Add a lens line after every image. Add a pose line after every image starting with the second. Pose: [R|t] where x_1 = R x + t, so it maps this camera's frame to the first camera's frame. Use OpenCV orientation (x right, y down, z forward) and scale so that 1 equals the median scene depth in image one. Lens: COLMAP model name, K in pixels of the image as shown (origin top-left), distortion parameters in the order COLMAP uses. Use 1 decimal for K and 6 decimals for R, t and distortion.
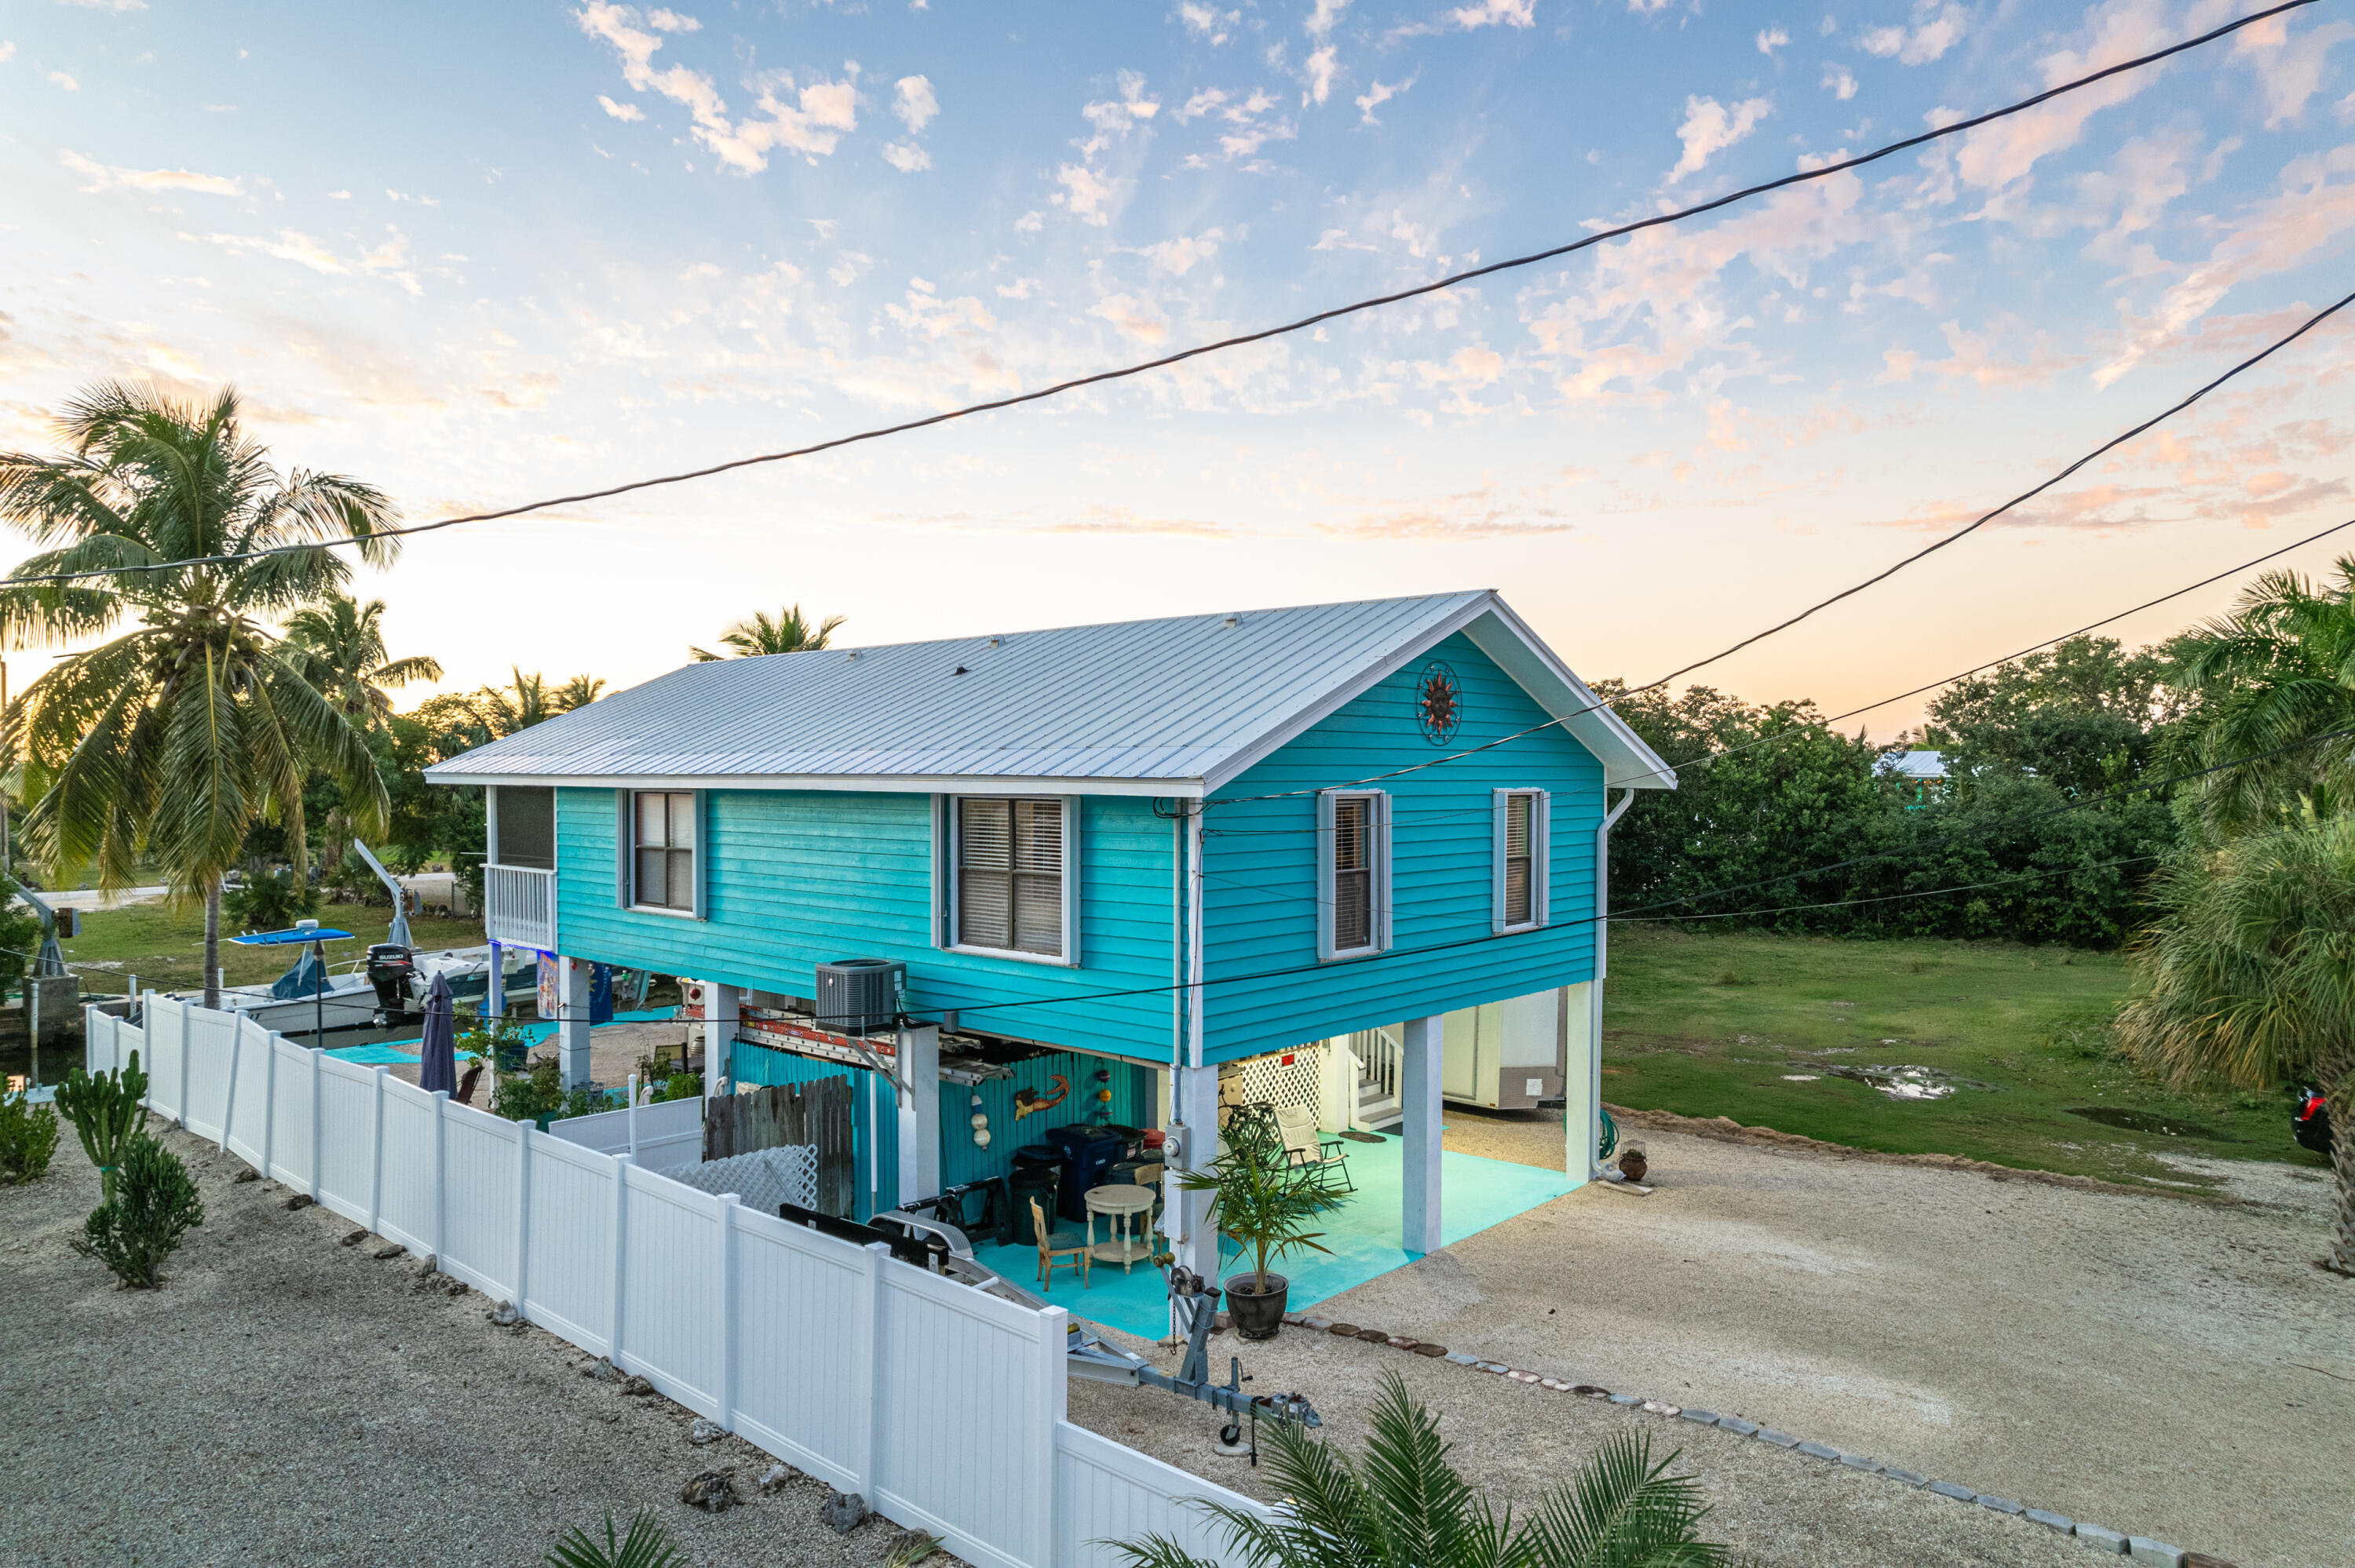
lens RADIAL K [[1499.0, 0, 1174.2], [0, 1499.0, 788.4], [0, 0, 1]] dist [-0.009861, 0.001127]
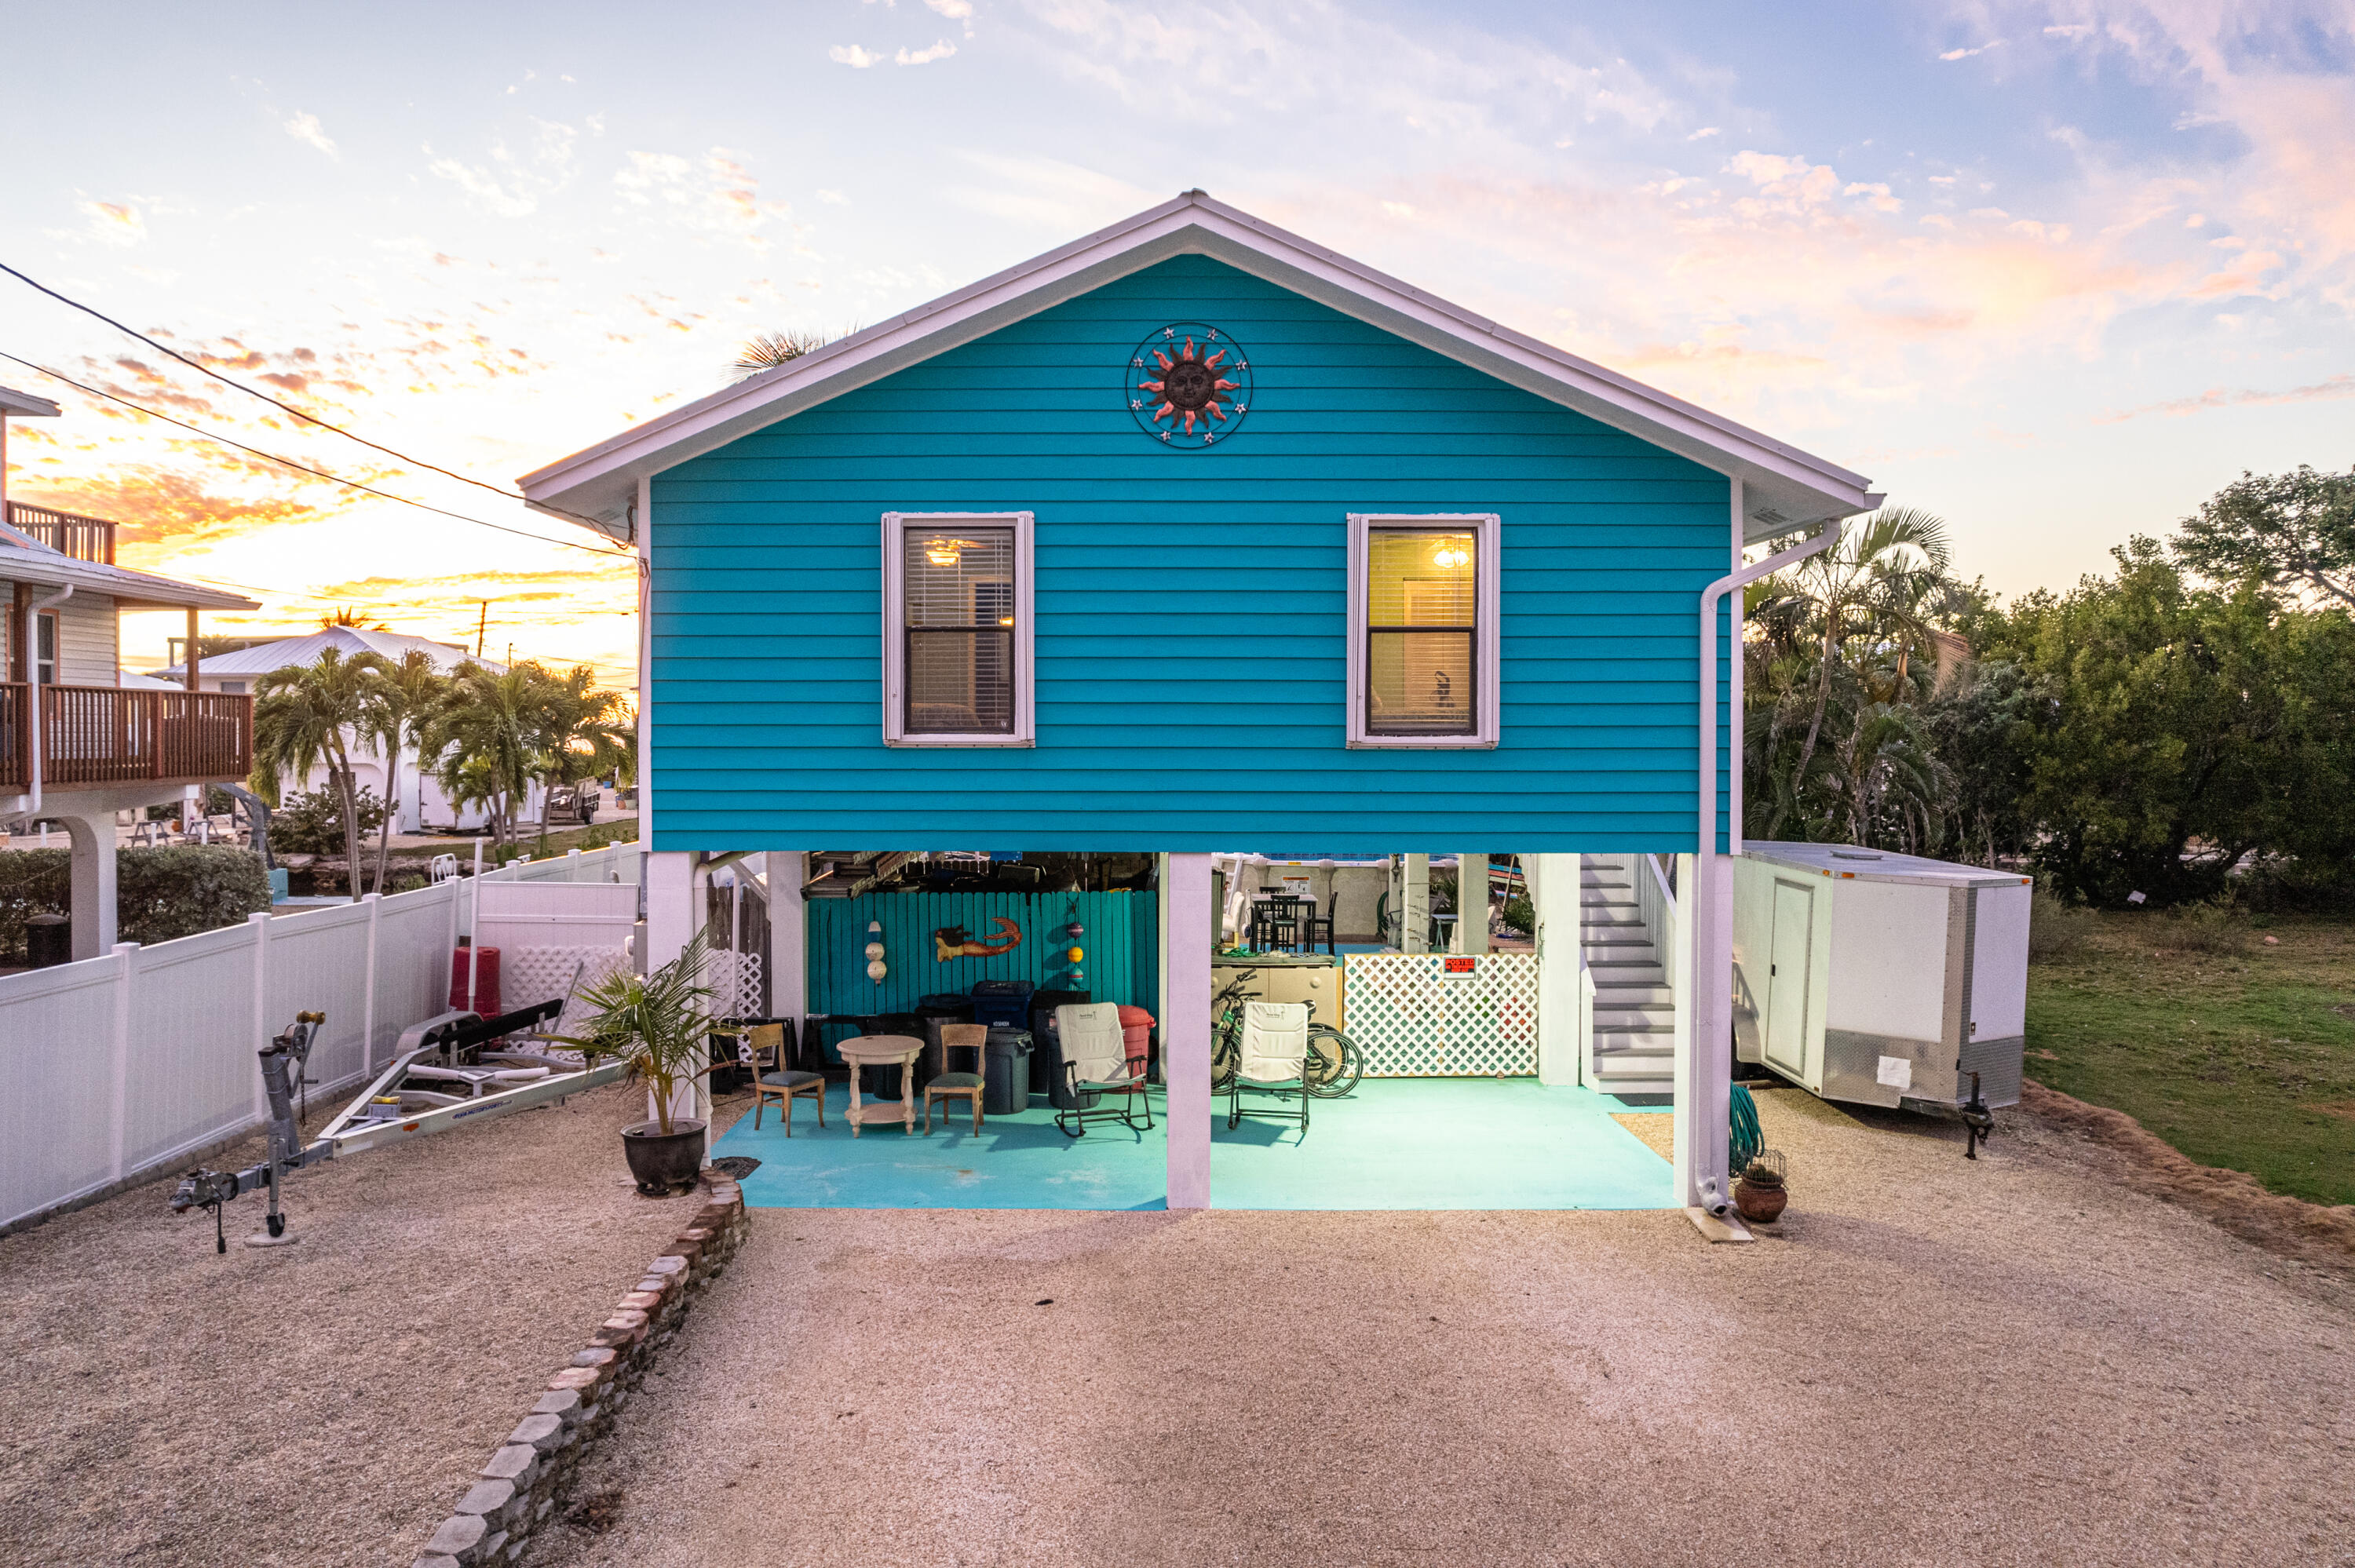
lens RADIAL K [[1499.0, 0, 1174.7], [0, 1499.0, 766.7], [0, 0, 1]] dist [-0.009861, 0.001127]
pose [[0.662828, 0.006408, -0.748744, 0.657907], [-0.007385, 0.999971, 0.002020, 0.108944], [0.748735, 0.004191, 0.662856, 0.540732]]
